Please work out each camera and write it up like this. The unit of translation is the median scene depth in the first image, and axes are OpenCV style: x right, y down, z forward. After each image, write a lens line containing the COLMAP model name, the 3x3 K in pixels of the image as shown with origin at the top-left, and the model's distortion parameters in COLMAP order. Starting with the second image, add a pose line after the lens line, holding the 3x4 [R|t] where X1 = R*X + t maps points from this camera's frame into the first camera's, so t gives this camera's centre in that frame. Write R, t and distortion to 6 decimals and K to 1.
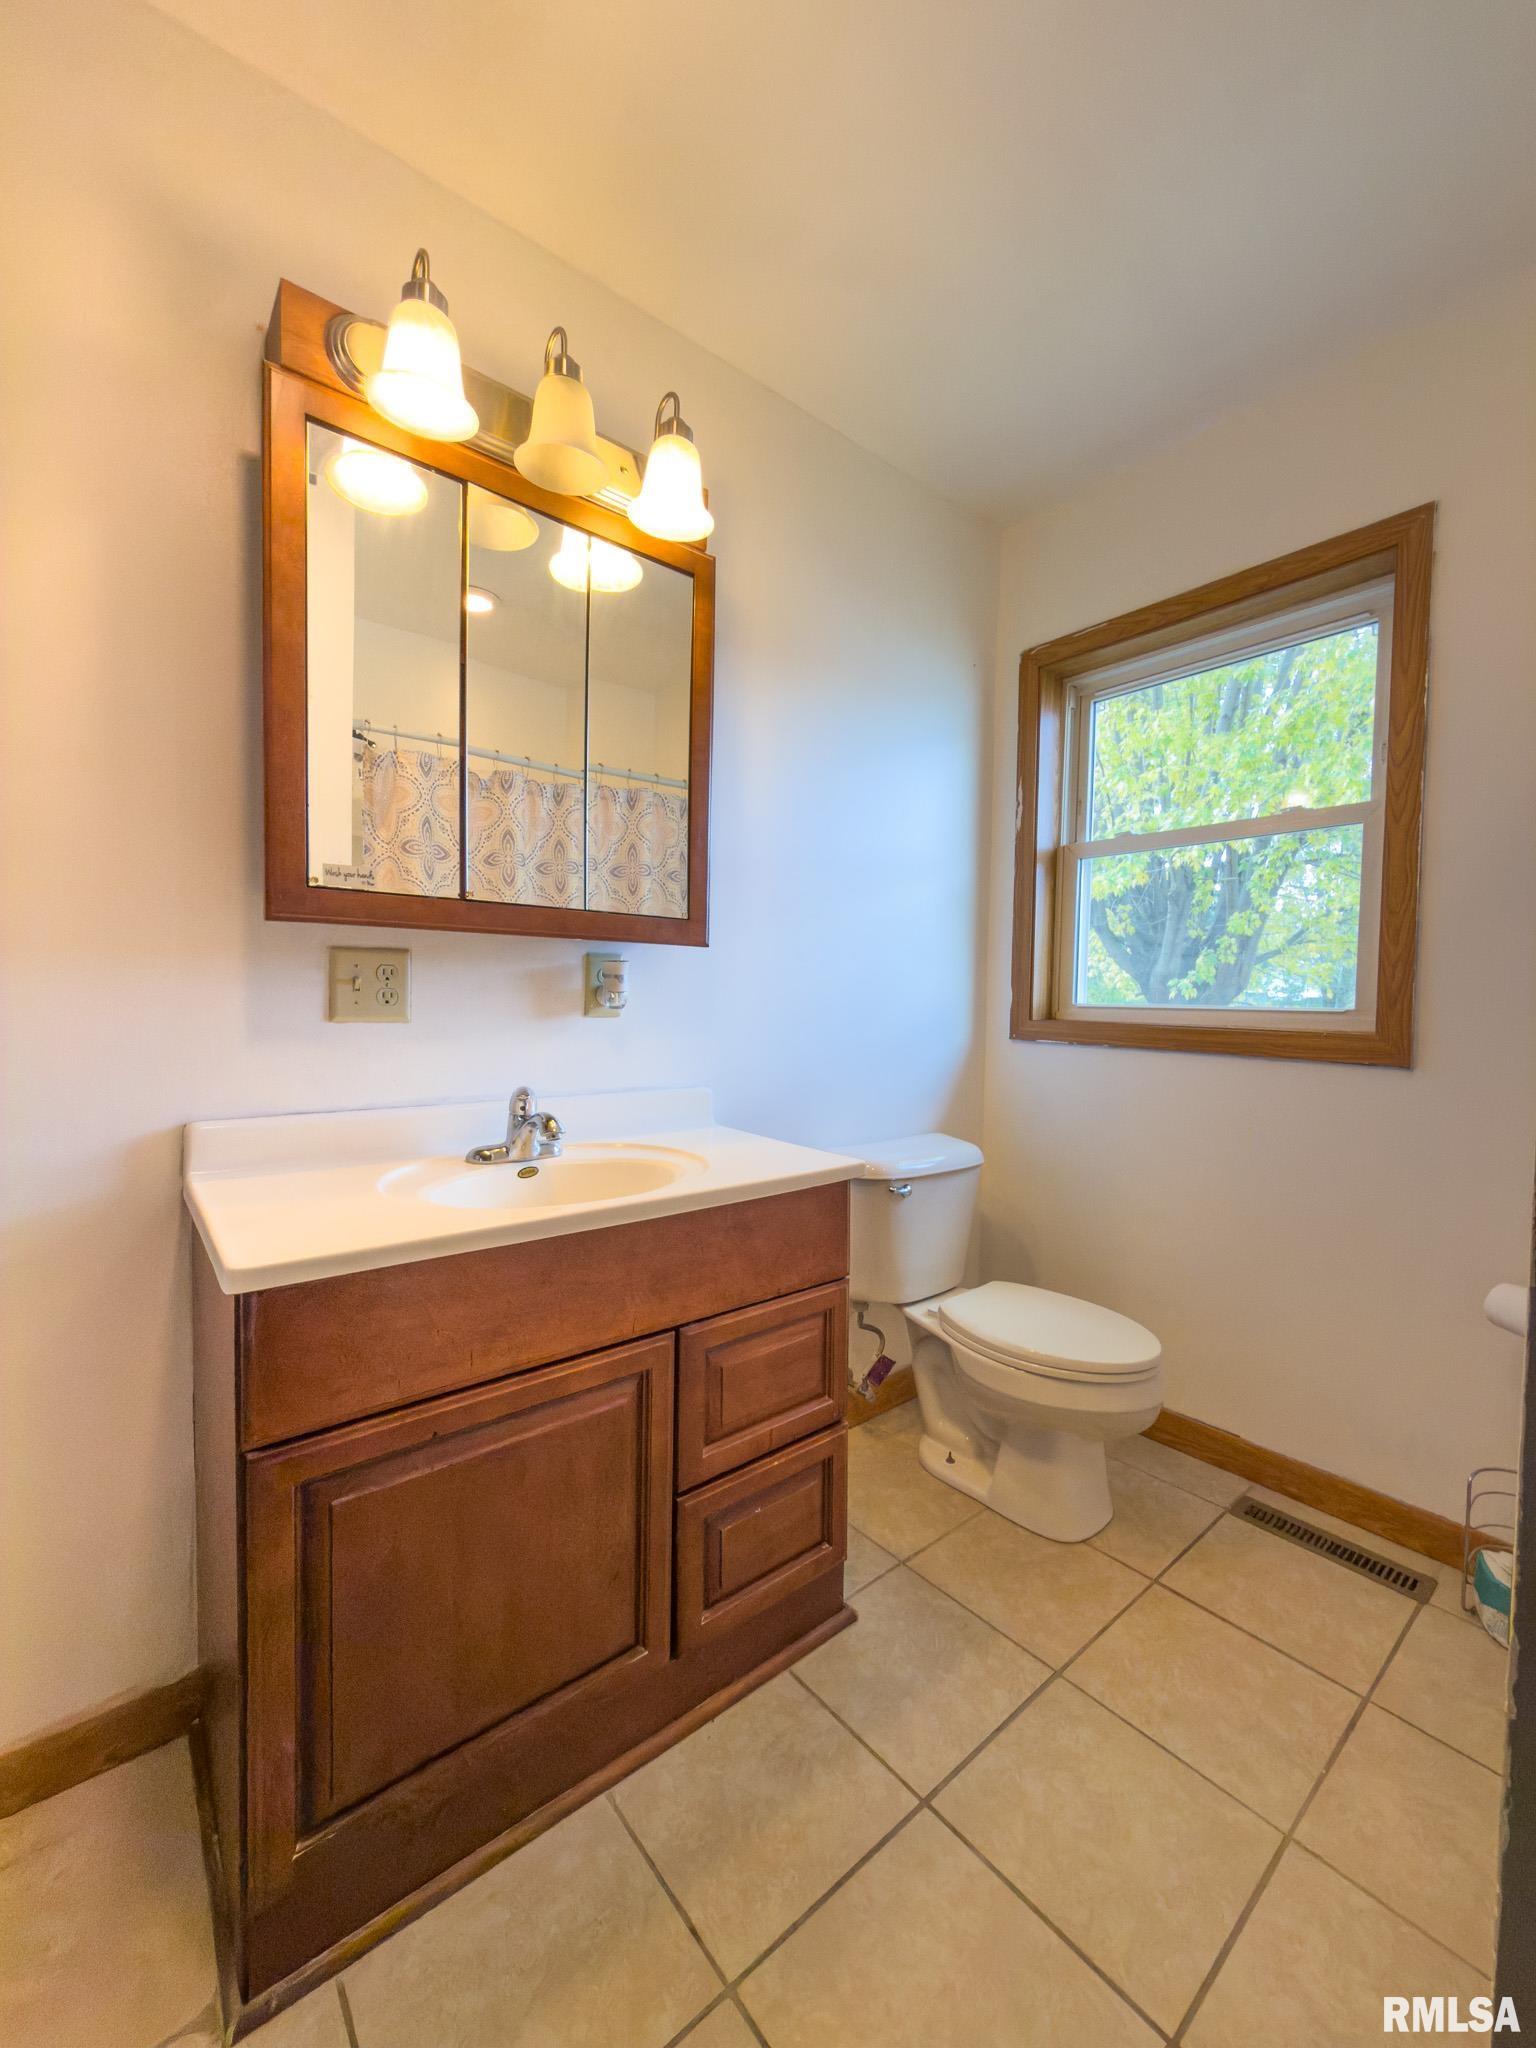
lens RADIAL K [[812.5, 0, 768.0], [0, 812.5, 1024.0], [0, 0, 1]] dist [0.001059, -0.000079]
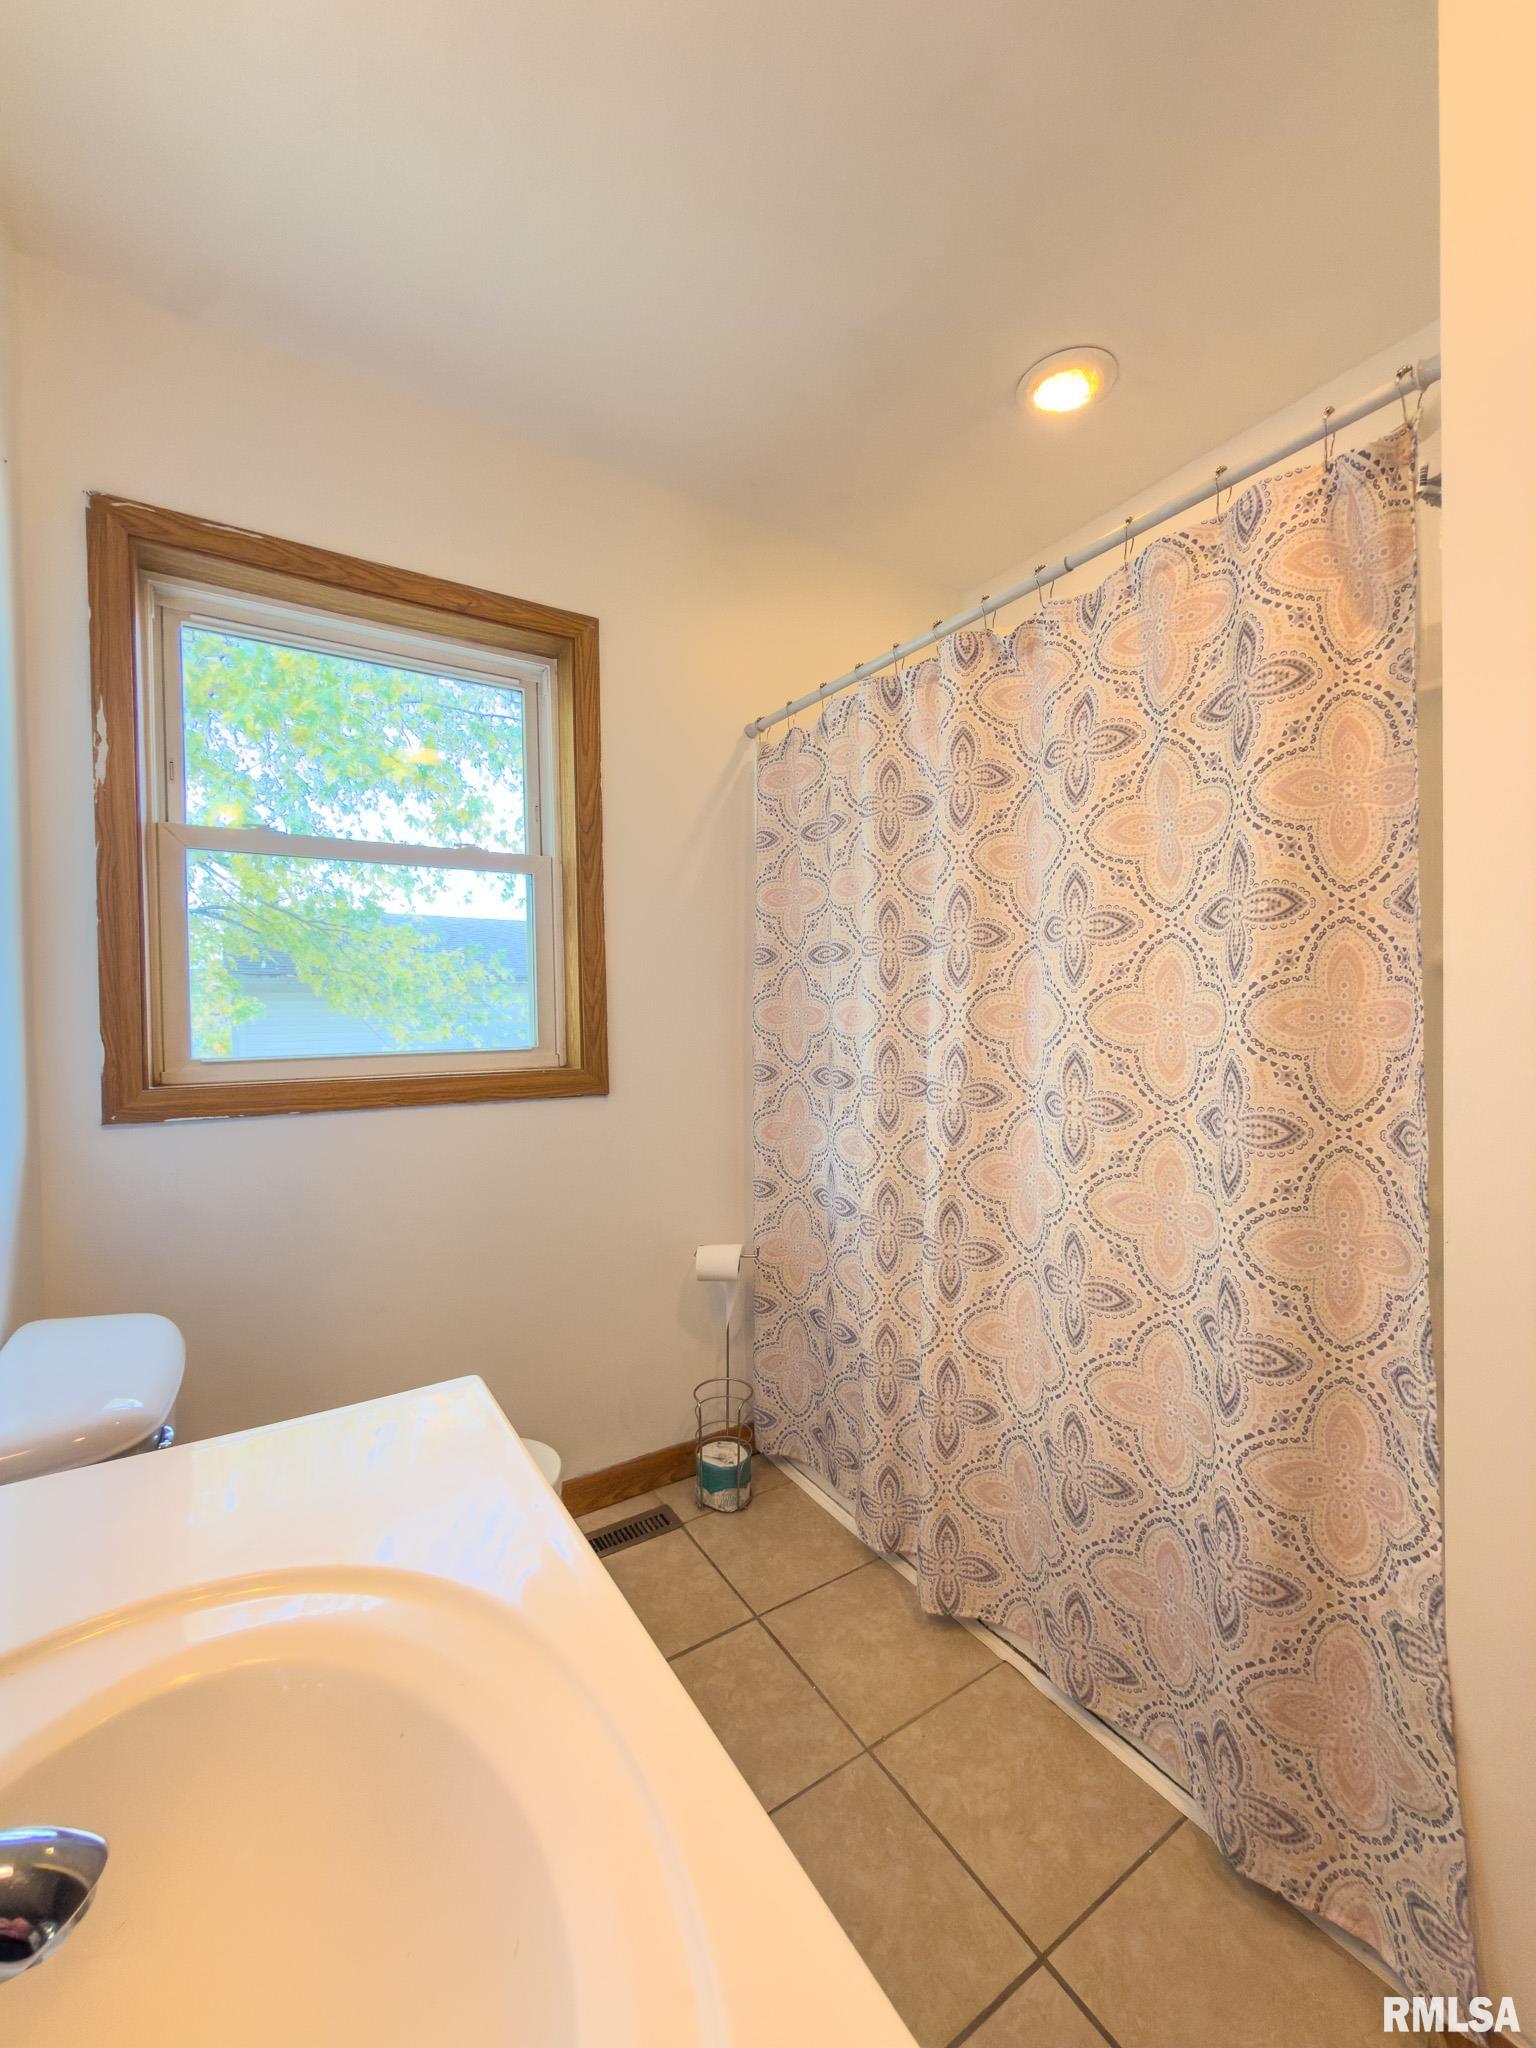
lens RADIAL K [[812.5, 0, 768.0], [0, 812.5, 1024.0], [0, 0, 1]] dist [0.001059, -0.000079]
pose [[0.118792, -0.030521, 0.992450, -0.865597], [0.056702, 0.998105, 0.023908, -0.154982], [-0.991299, 0.053433, 0.120298, 1.568283]]
